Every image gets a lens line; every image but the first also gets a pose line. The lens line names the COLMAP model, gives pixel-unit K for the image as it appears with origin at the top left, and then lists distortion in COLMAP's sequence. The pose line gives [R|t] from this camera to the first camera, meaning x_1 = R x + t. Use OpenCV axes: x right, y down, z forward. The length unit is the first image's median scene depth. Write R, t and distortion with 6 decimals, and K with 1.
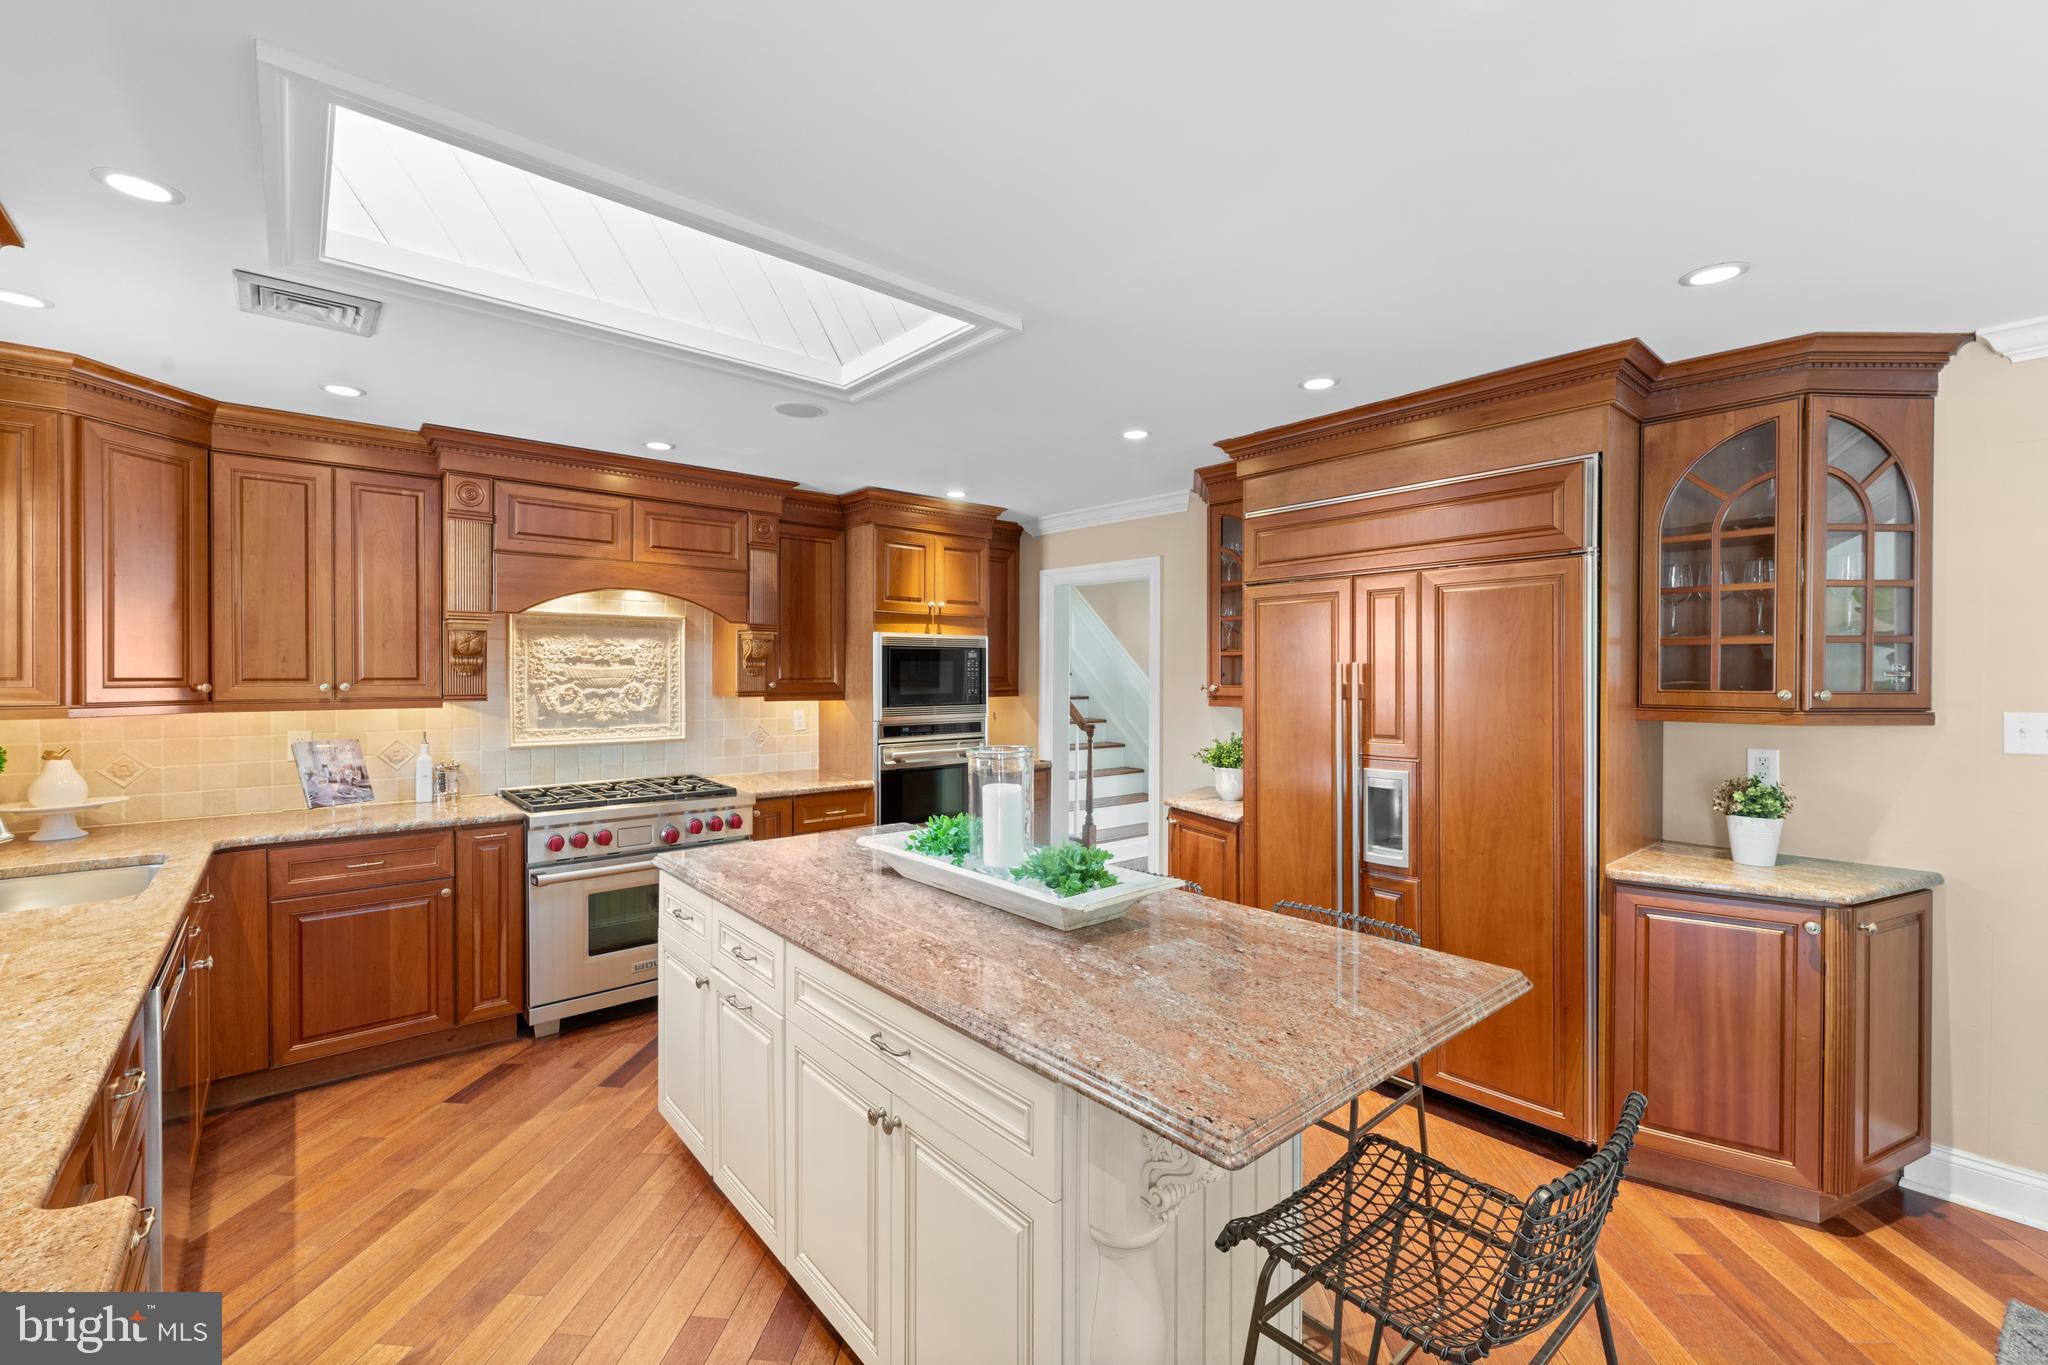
lens RADIAL K [[849.3, 0, 1024.0], [0, 849.3, 682.5], [0, 0, 1]] dist [0.000923, 0.000090]
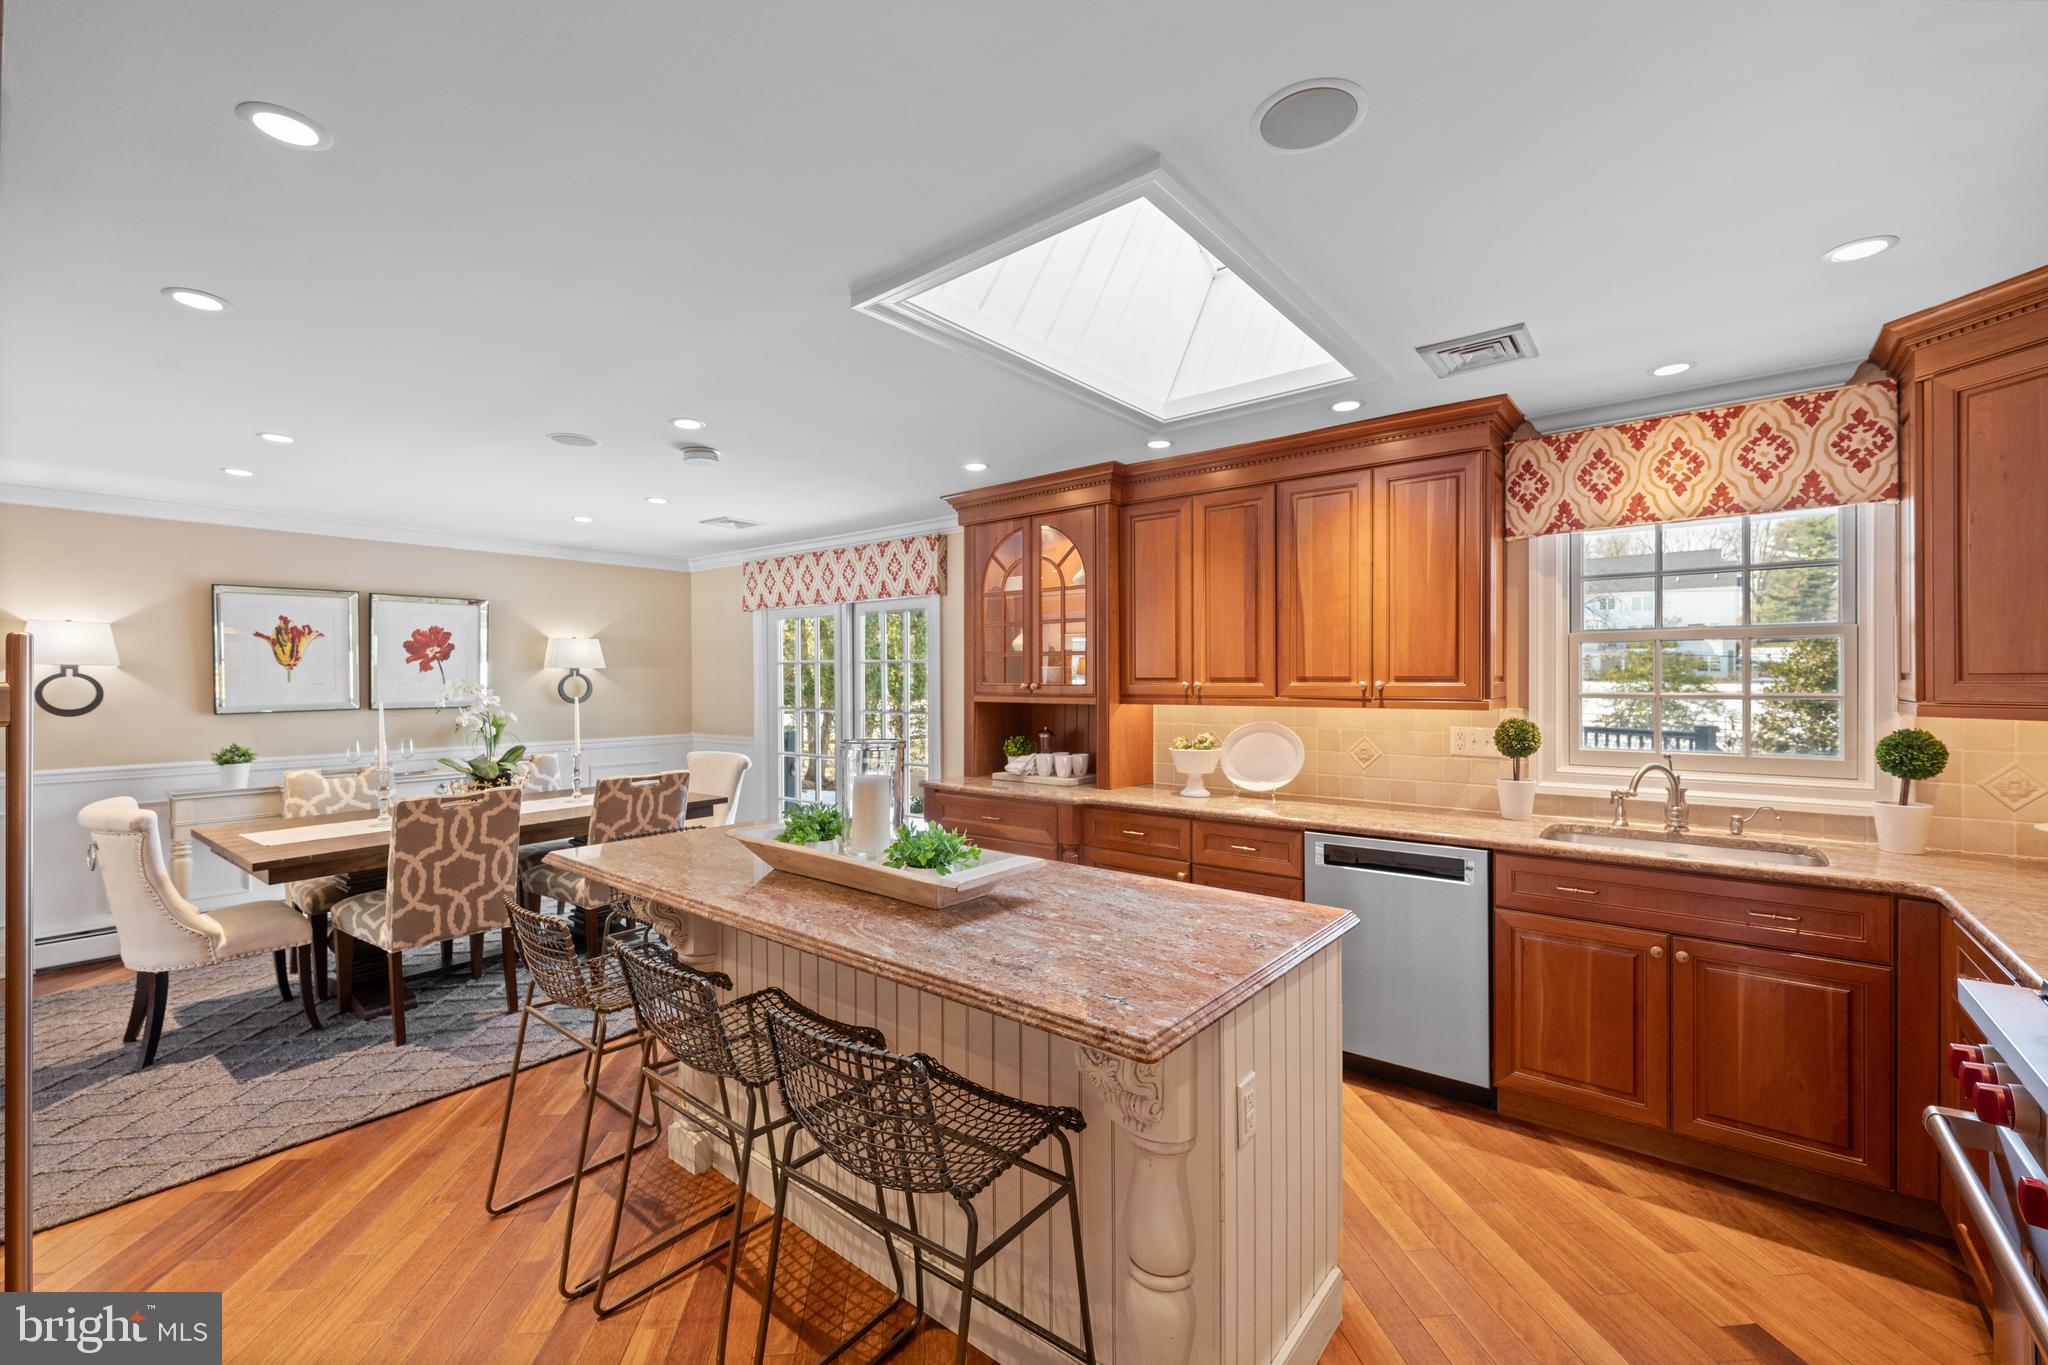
lens RADIAL K [[849.3, 0, 1024.0], [0, 849.3, 682.5], [0, 0, 1]] dist [0.000923, 0.000090]
pose [[-0.983875, 0.002021, -0.178843, -0.012030], [0.000260, 0.999951, 0.009871, -0.002400], [0.178855, 0.009665, -0.983828, 1.077587]]
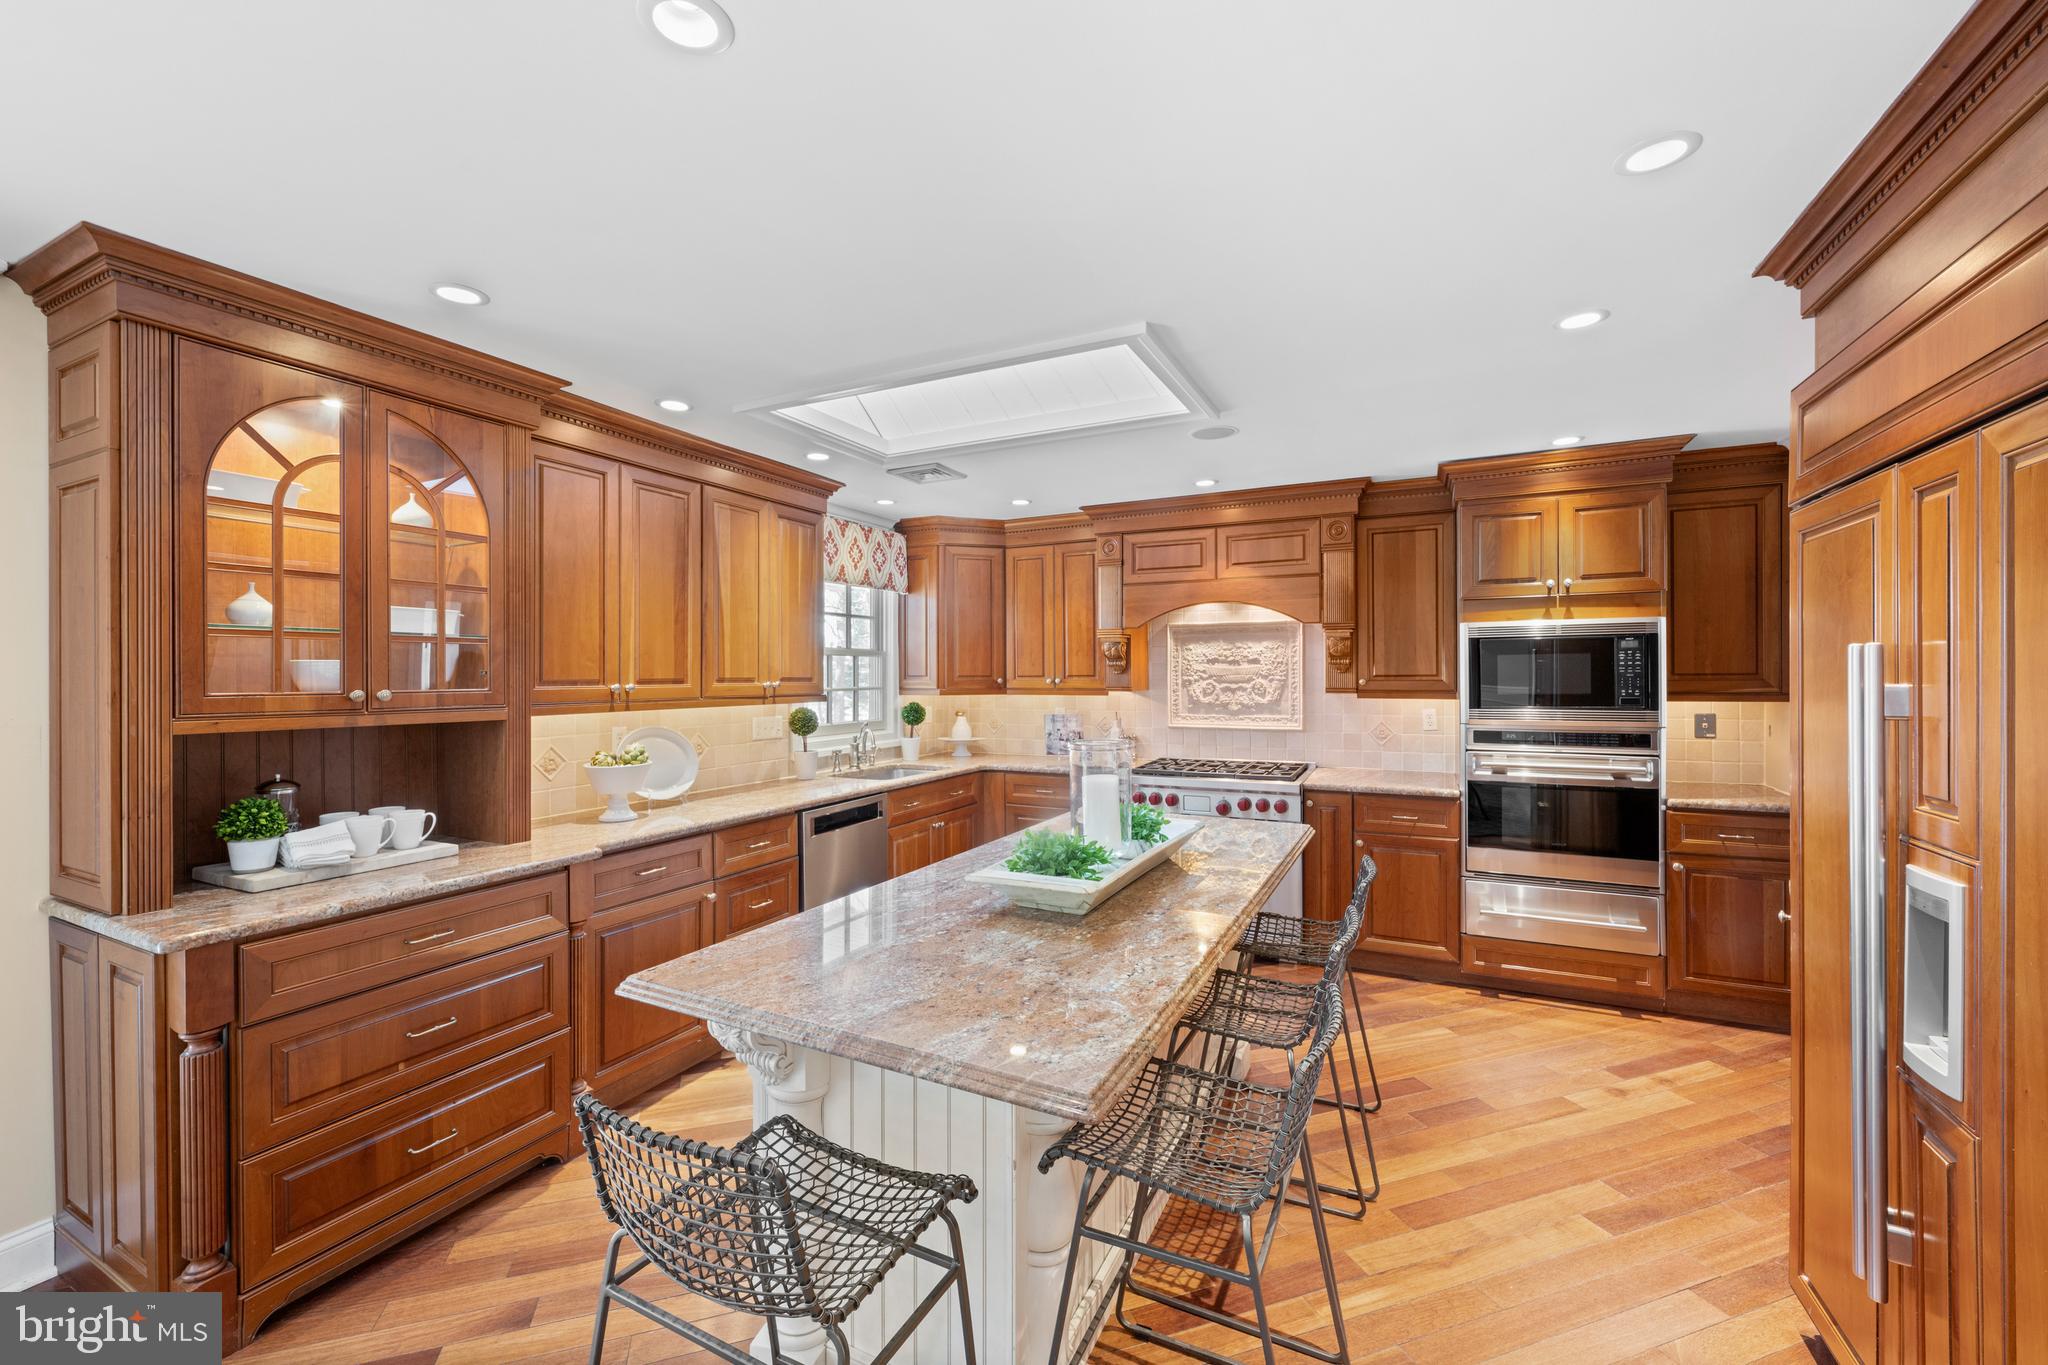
lens RADIAL K [[805.6, 0, 1014.8], [0, 805.6, 682.8], [0, 0, 1]] dist [0.000798, 0.000102]
pose [[0.388227, 0.008041, -0.921529, 0.450422], [-0.003189, 0.999968, 0.007382, -0.001721], [0.921558, 0.000073, 0.388240, 0.263393]]
